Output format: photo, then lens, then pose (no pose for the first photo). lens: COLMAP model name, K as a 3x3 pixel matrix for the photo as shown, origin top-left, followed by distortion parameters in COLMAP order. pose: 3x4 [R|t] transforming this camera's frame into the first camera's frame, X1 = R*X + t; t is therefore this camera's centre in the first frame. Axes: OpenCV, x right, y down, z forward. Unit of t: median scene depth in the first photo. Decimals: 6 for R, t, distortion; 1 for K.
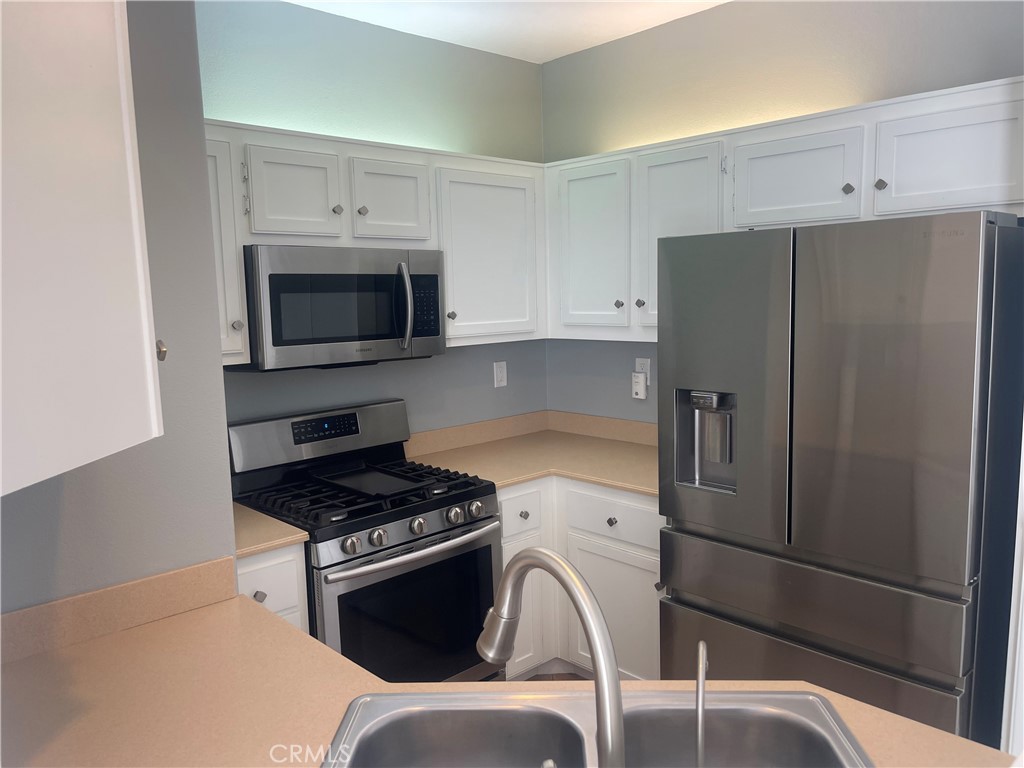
lens RADIAL K [[782.2, 0, 514.5], [0, 782.2, 383.7], [0, 0, 1]] dist [0.008194, -0.012295]
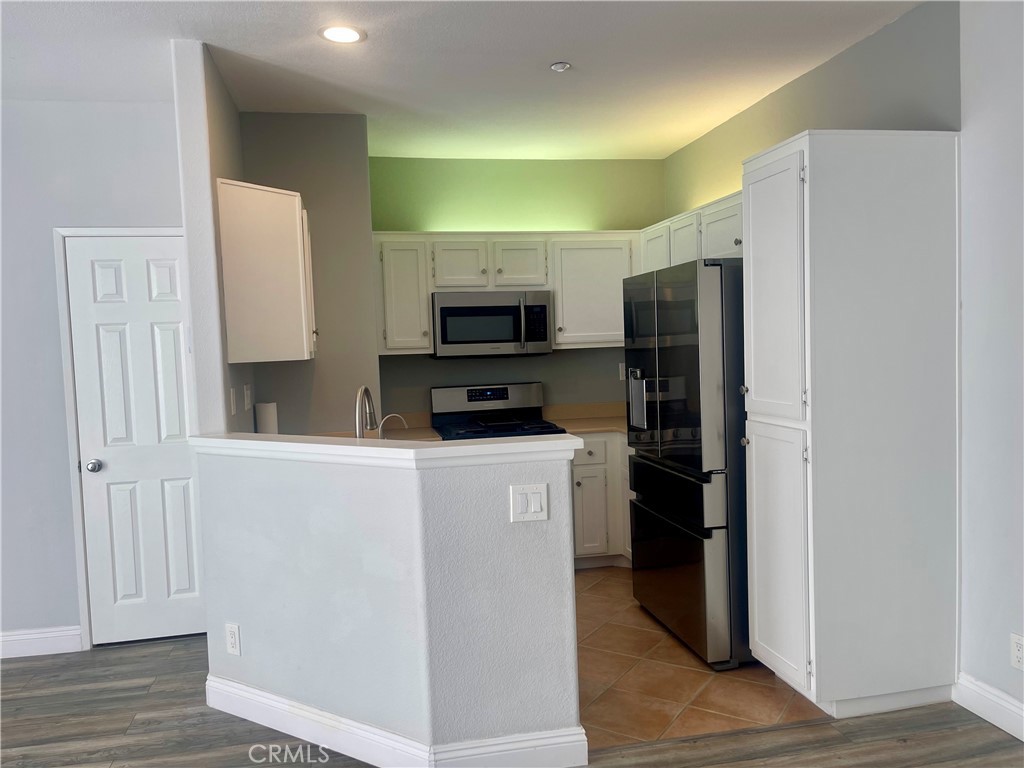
lens RADIAL K [[782.2, 0, 514.7], [0, 782.2, 382.8], [0, 0, 1]] dist [0.008194, -0.012295]
pose [[0.840762, 0.017128, -0.541133, 0.782580], [-0.047763, 0.997949, -0.042622, 0.106255], [0.539293, 0.061681, 0.839856, -0.452934]]
